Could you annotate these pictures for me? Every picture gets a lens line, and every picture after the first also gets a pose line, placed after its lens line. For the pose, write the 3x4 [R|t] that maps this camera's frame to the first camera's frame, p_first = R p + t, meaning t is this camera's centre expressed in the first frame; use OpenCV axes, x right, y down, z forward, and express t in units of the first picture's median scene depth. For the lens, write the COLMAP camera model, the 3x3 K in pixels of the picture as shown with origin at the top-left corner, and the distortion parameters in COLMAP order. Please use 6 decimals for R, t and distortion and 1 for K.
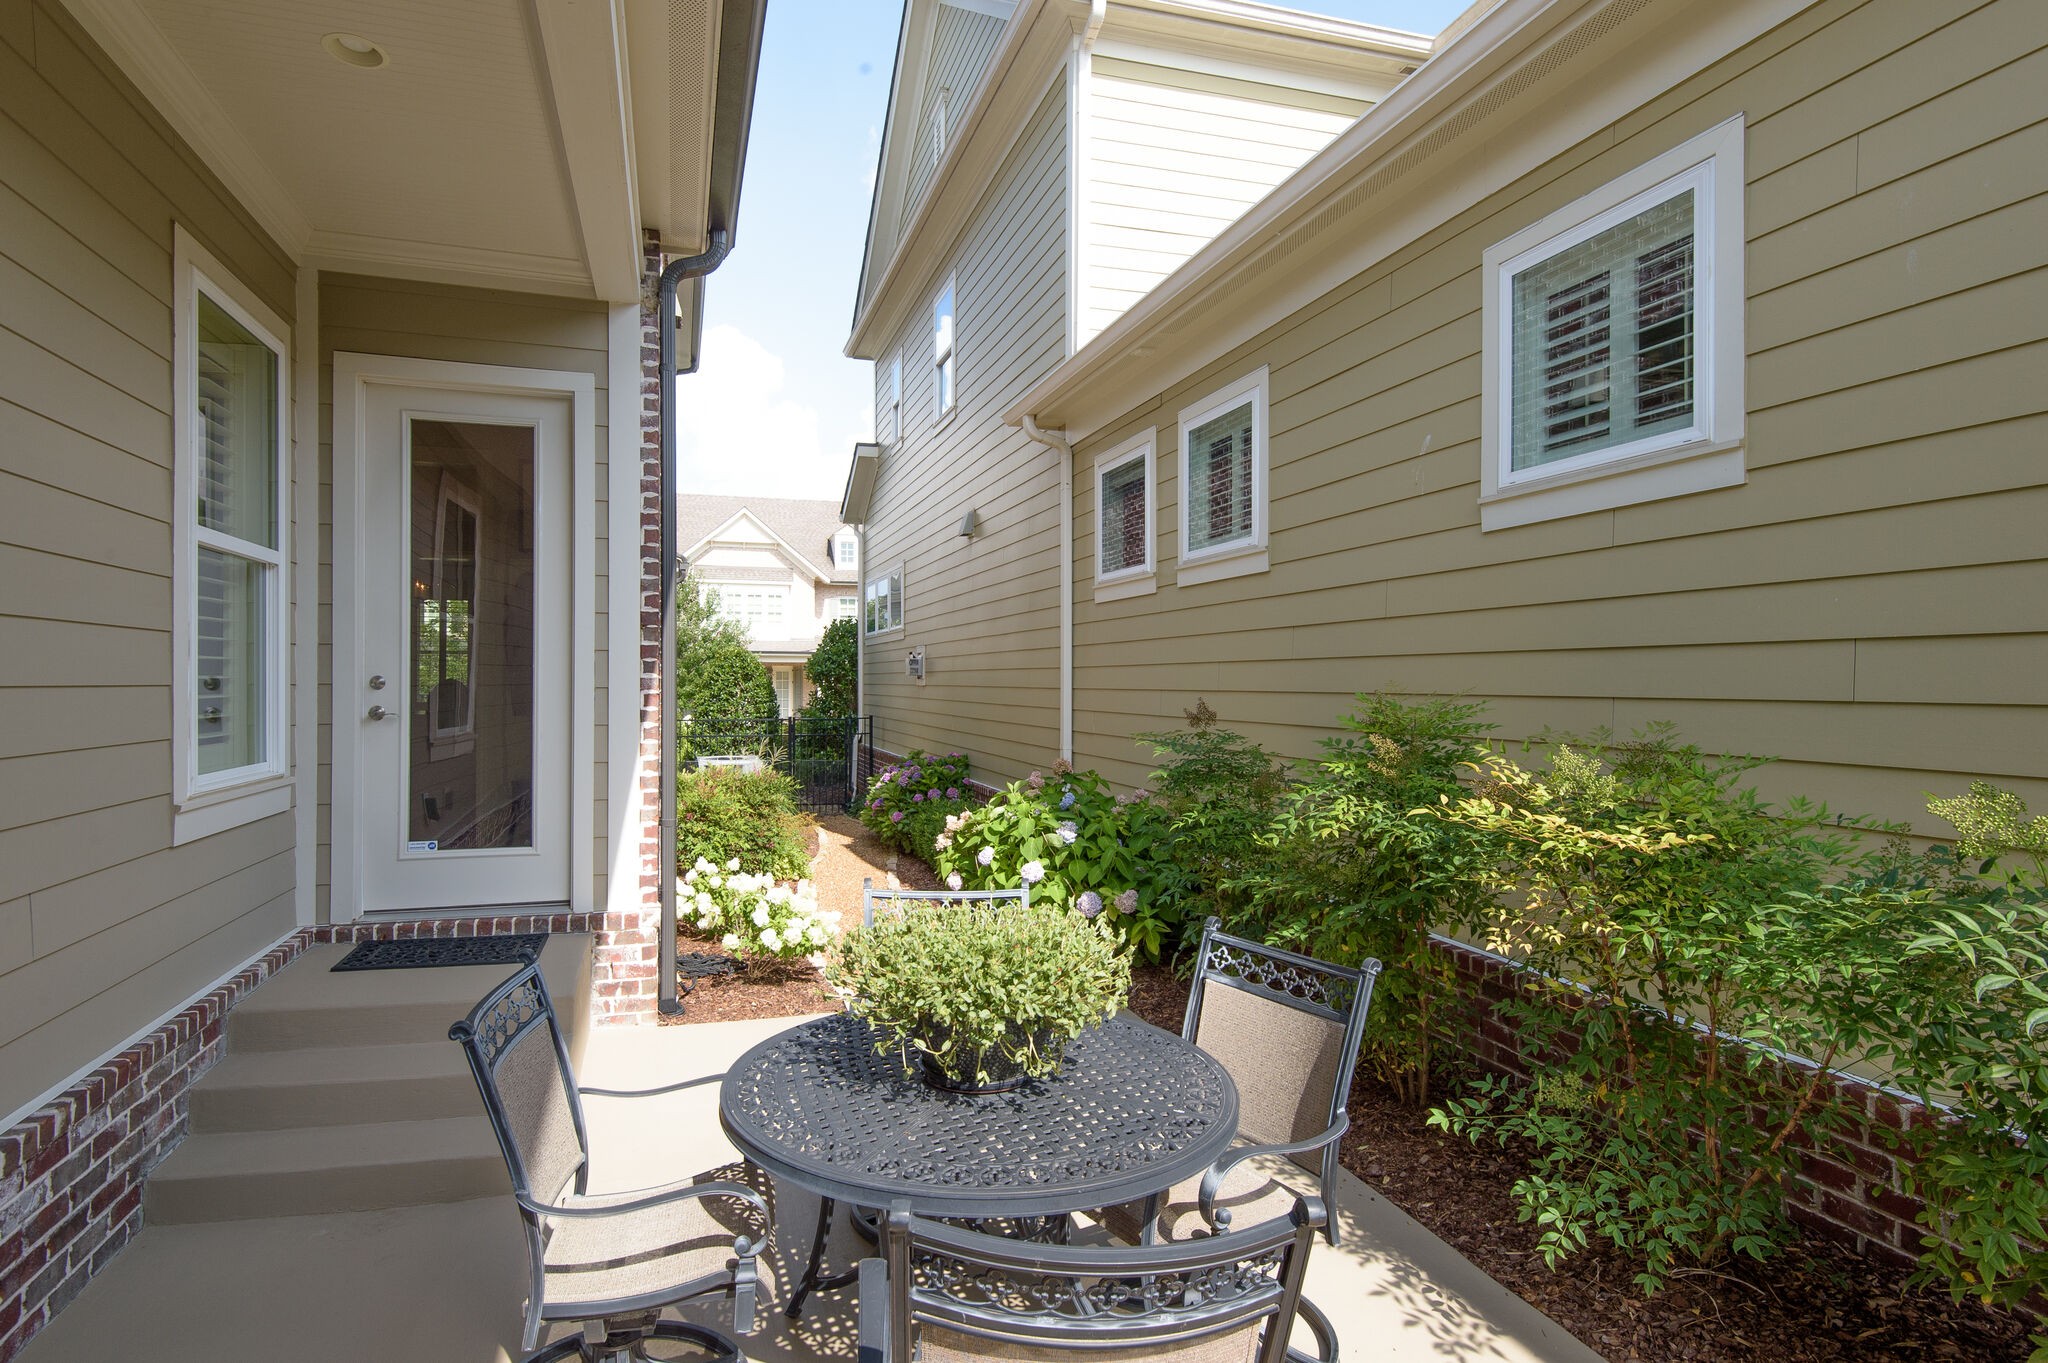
lens RADIAL K [[951.6, 0, 1026.8], [0, 951.6, 683.1], [0, 0, 1]] dist [0.028100, -0.000953]
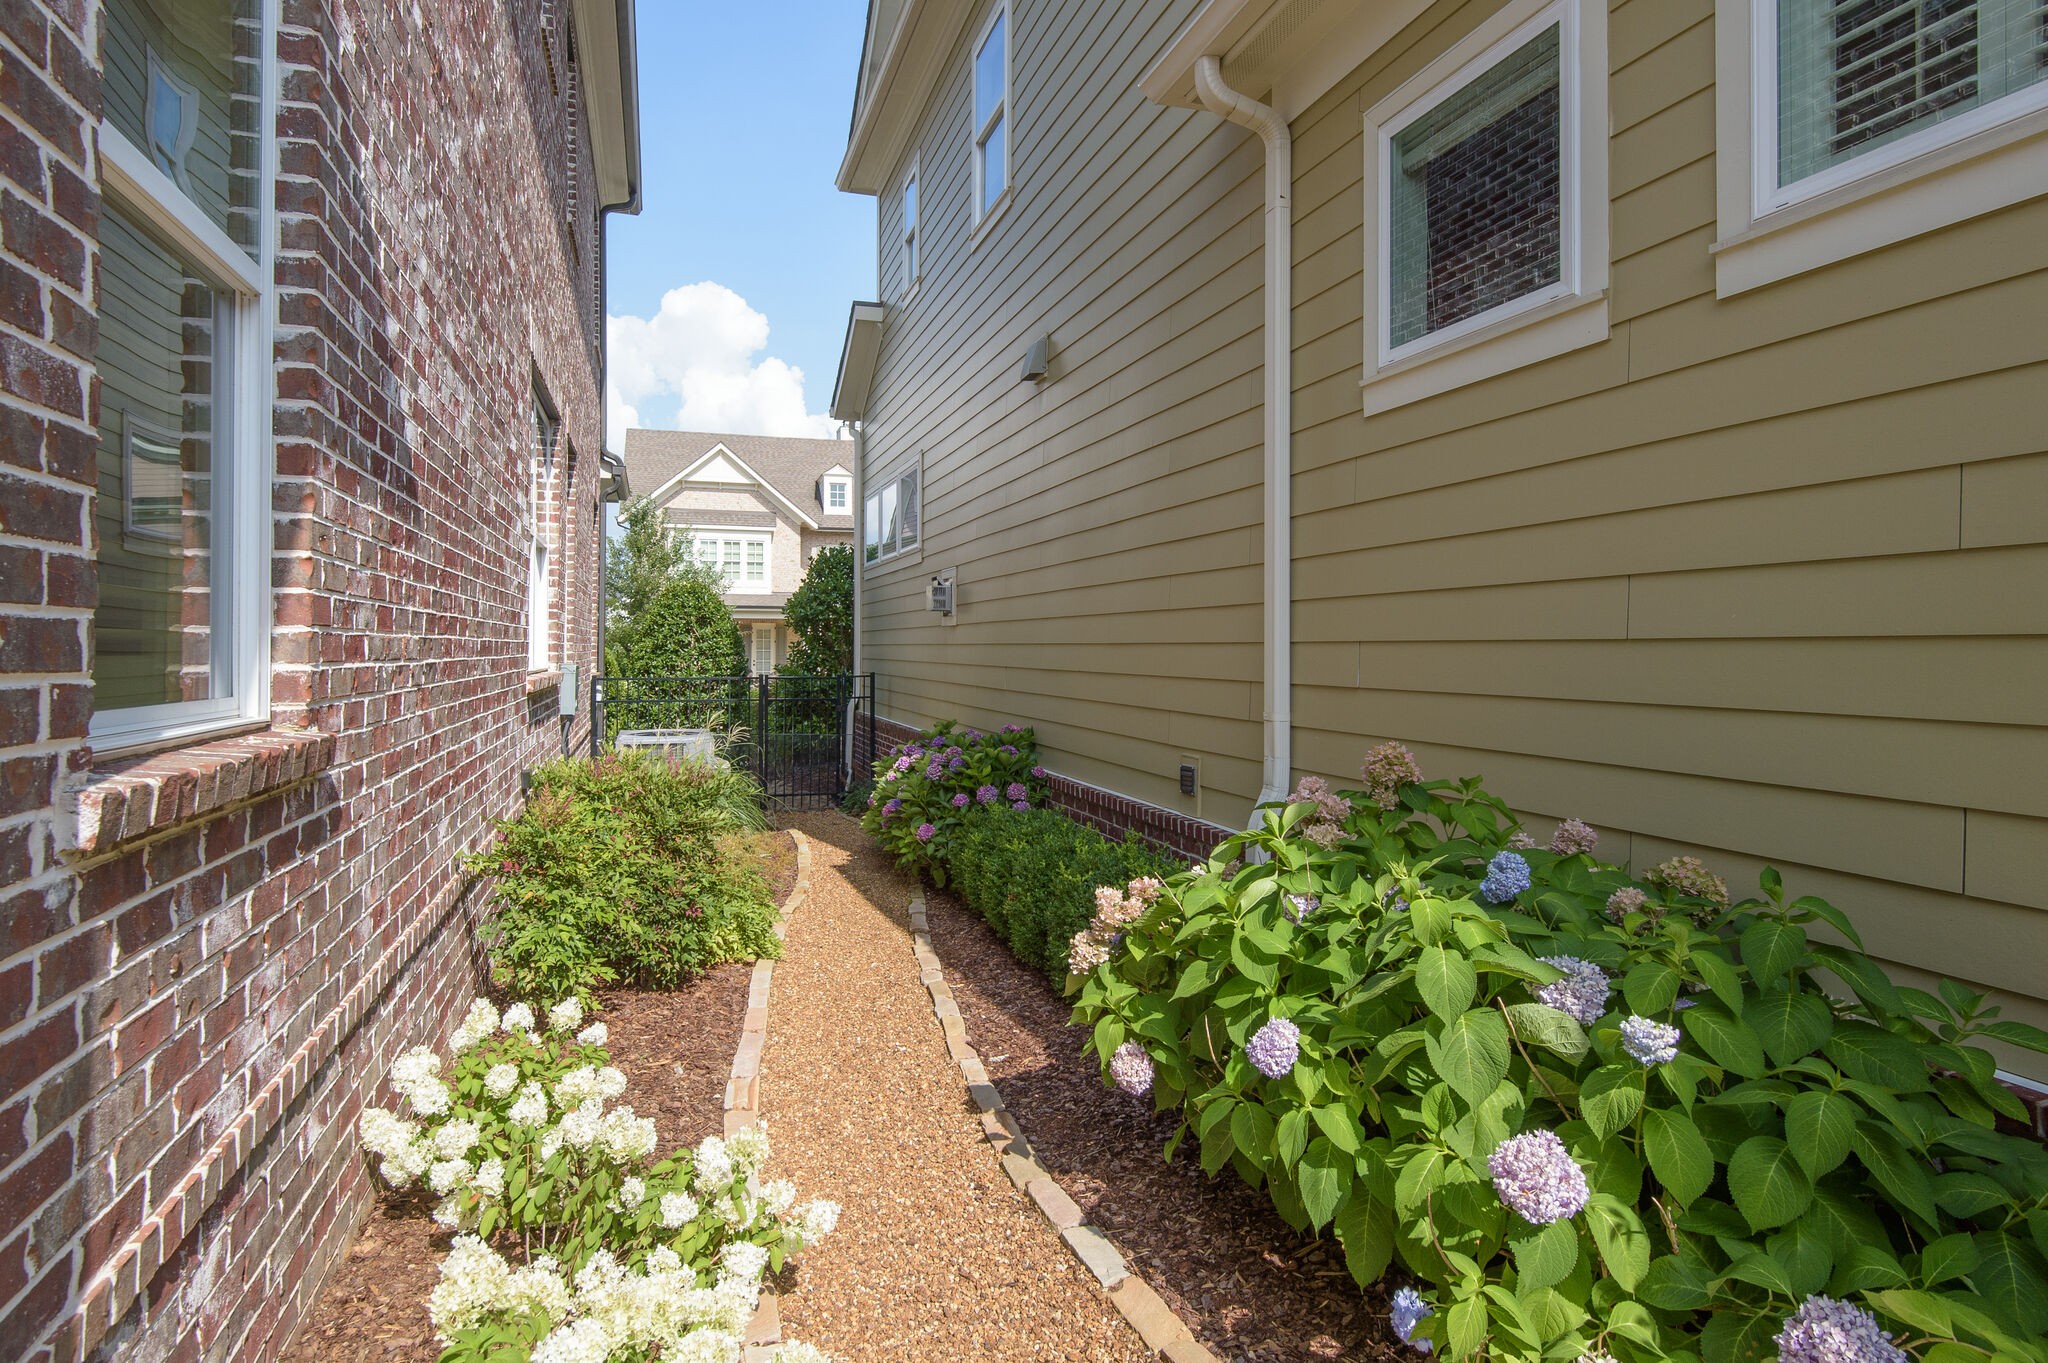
lens RADIAL K [[990.0, 0, 1046.3], [0, 990.0, 637.2], [0, 0, 1]] dist [0.009099, -0.008934]
pose [[0.999742, -0.000892, 0.022714, -0.053222], [0.001125, 0.999947, -0.010253, 0.016851], [-0.022704, 0.010276, 0.999689, 0.266283]]
